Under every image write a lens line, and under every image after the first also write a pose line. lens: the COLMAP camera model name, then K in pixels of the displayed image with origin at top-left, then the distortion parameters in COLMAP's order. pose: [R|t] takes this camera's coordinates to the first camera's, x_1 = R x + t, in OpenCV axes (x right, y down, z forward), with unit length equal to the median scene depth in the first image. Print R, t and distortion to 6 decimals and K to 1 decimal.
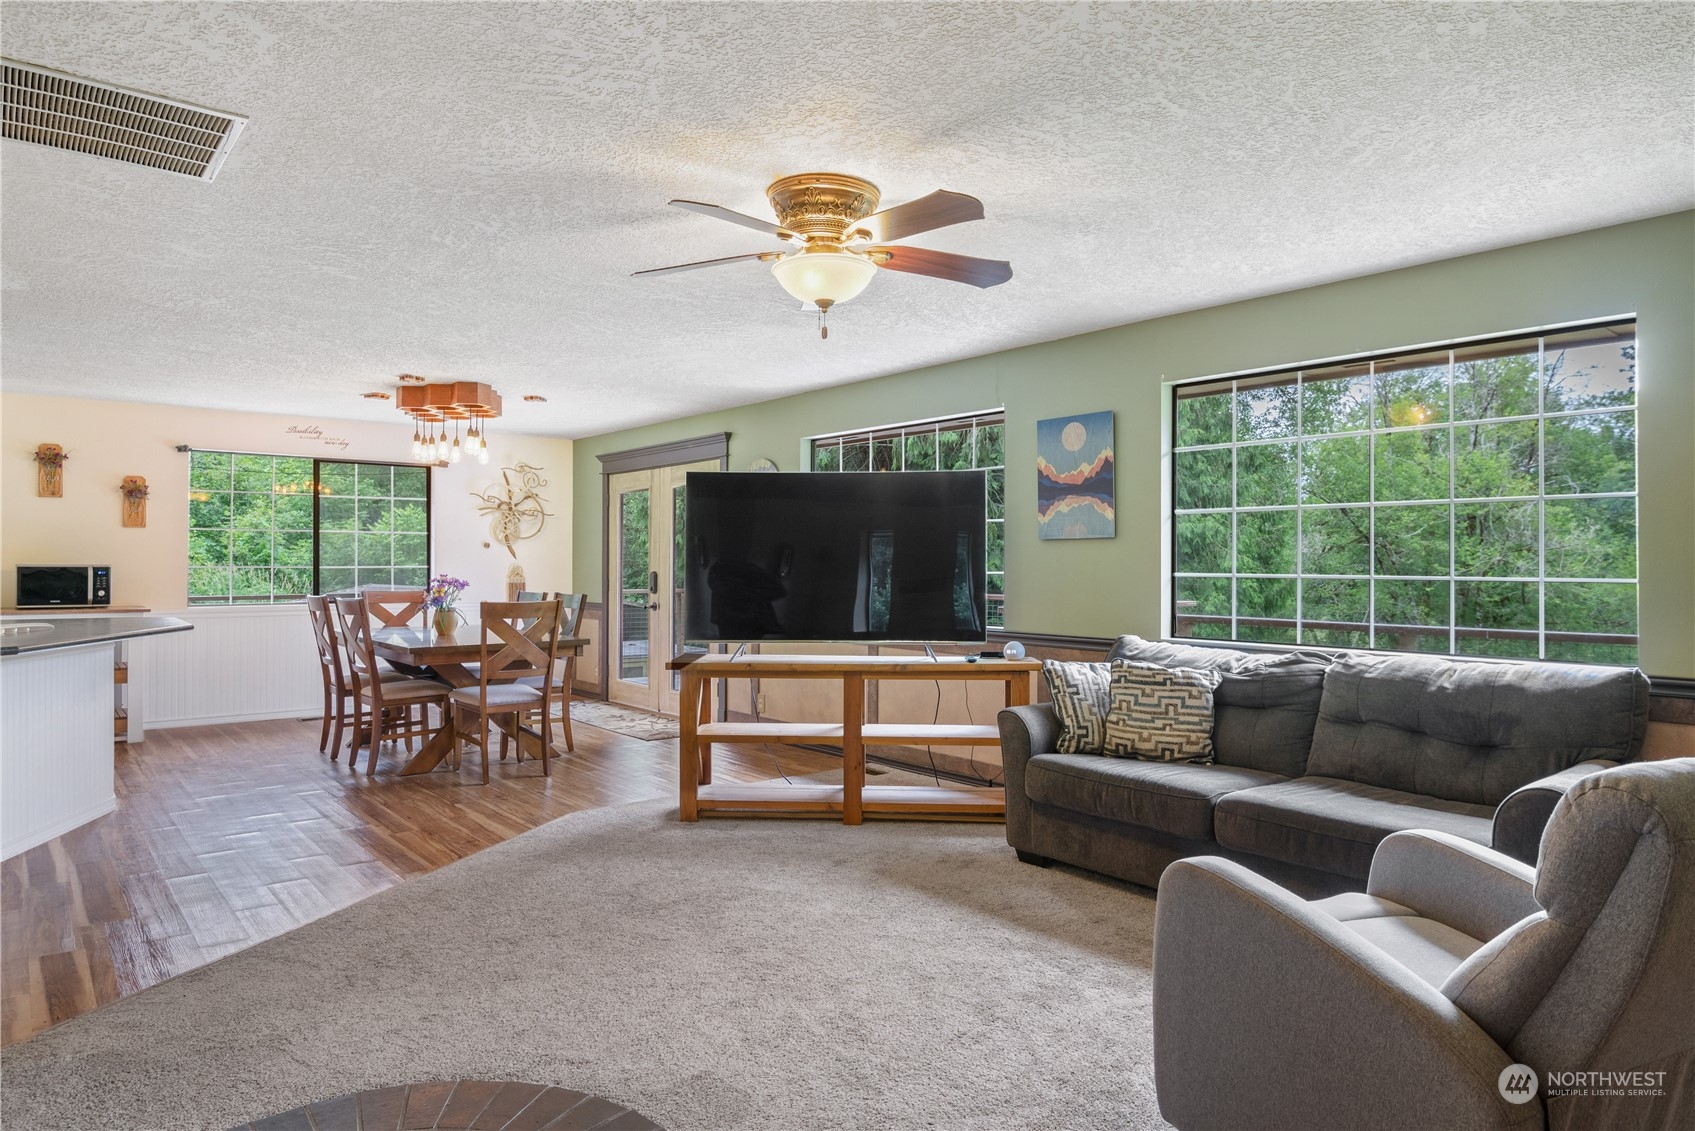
lens RADIAL K [[1025.5, 0, 847.5], [0, 1025.5, 565.5], [0, 0, 1]] dist [-0.000362, -0.000137]
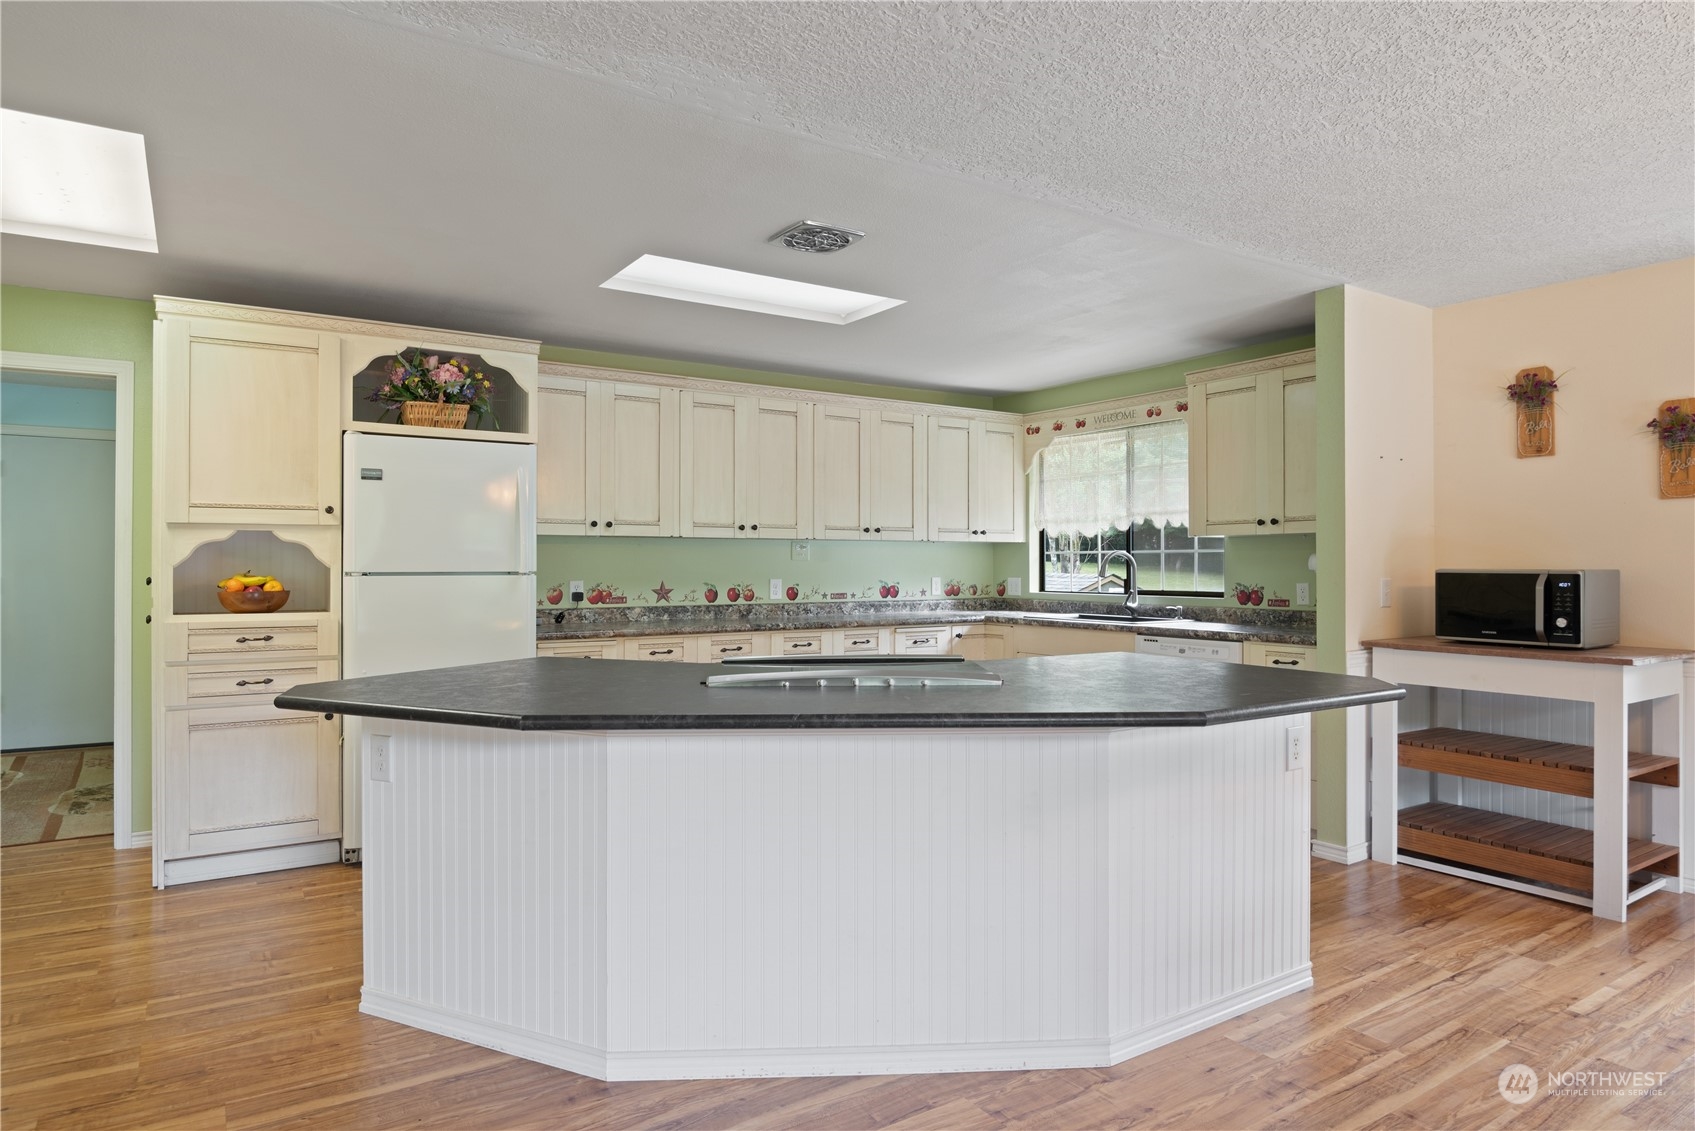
lens RADIAL K [[950.1, 0, 847.5], [0, 950.1, 565.5], [0, 0, 1]] dist [-0.000131, -0.013969]
pose [[-0.126287, -0.002052, -0.991992, -0.180591], [-0.002680, 0.999995, -0.001728, -0.001130], [0.991990, 0.002440, -0.126292, 0.679937]]
